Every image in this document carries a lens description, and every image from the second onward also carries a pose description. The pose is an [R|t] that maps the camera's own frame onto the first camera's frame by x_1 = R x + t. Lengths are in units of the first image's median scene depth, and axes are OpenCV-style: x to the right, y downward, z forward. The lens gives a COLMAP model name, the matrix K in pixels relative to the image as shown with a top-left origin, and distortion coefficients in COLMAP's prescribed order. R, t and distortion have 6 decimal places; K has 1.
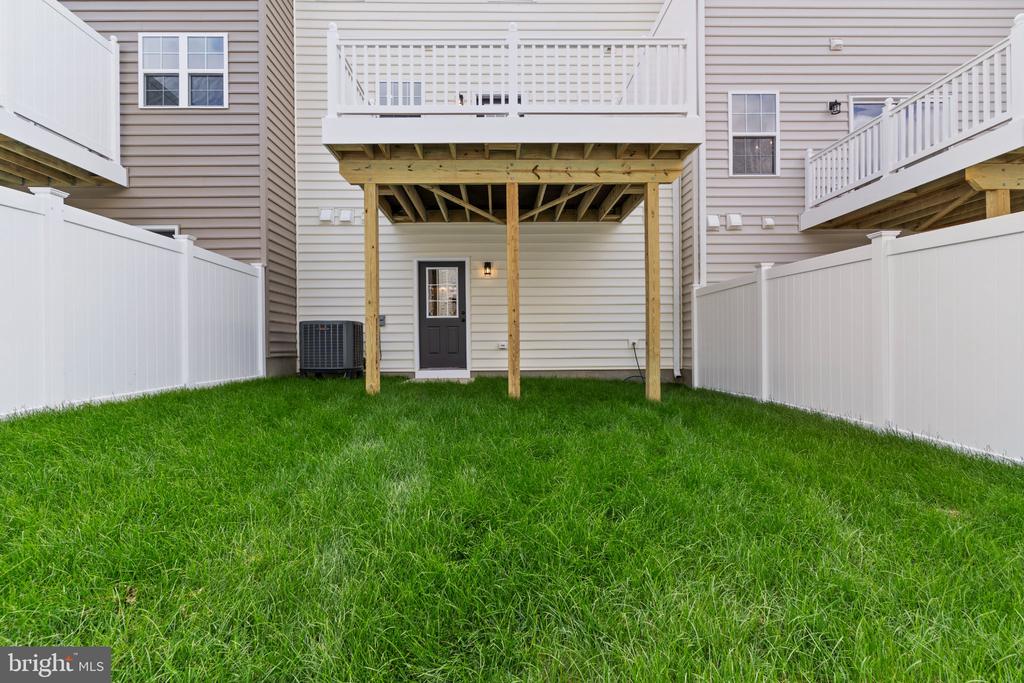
lens RADIAL K [[502.8, 0, 508.2], [0, 502.8, 343.2], [0, 0, 1]] dist [0.003646, 0.000032]
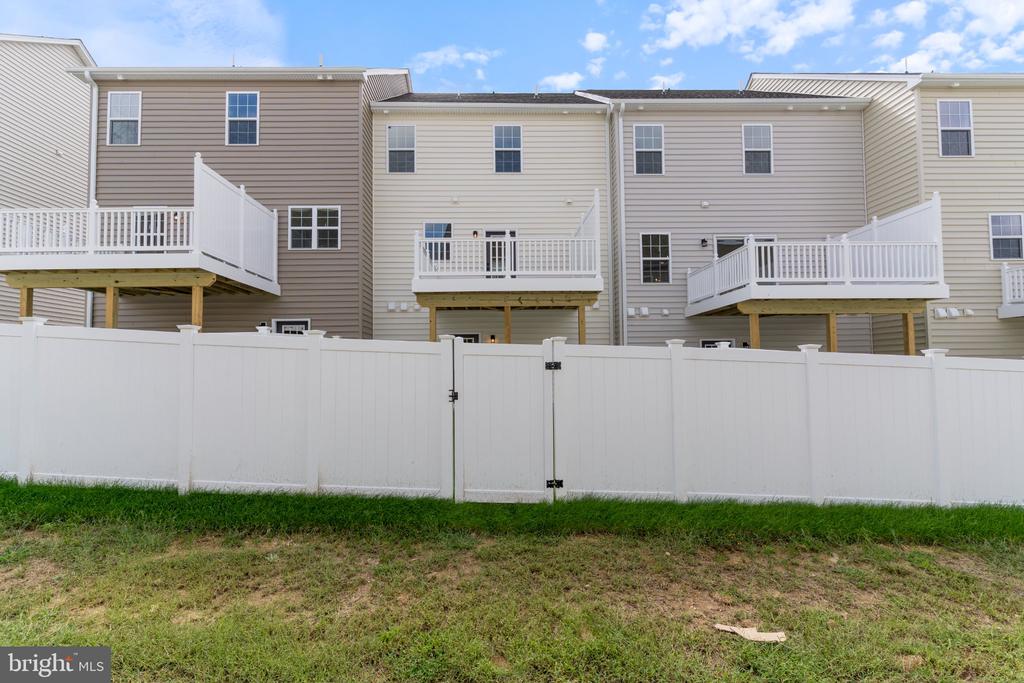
lens RADIAL K [[502.8, 0, 511.3], [0, 502.8, 341.7], [0, 0, 1]] dist [0.003646, 0.000032]
pose [[0.999952, -0.000621, 0.009737, 0.002299], [0.001128, 0.998638, -0.052163, -0.066811], [-0.009691, 0.052171, 0.998591, -0.680905]]
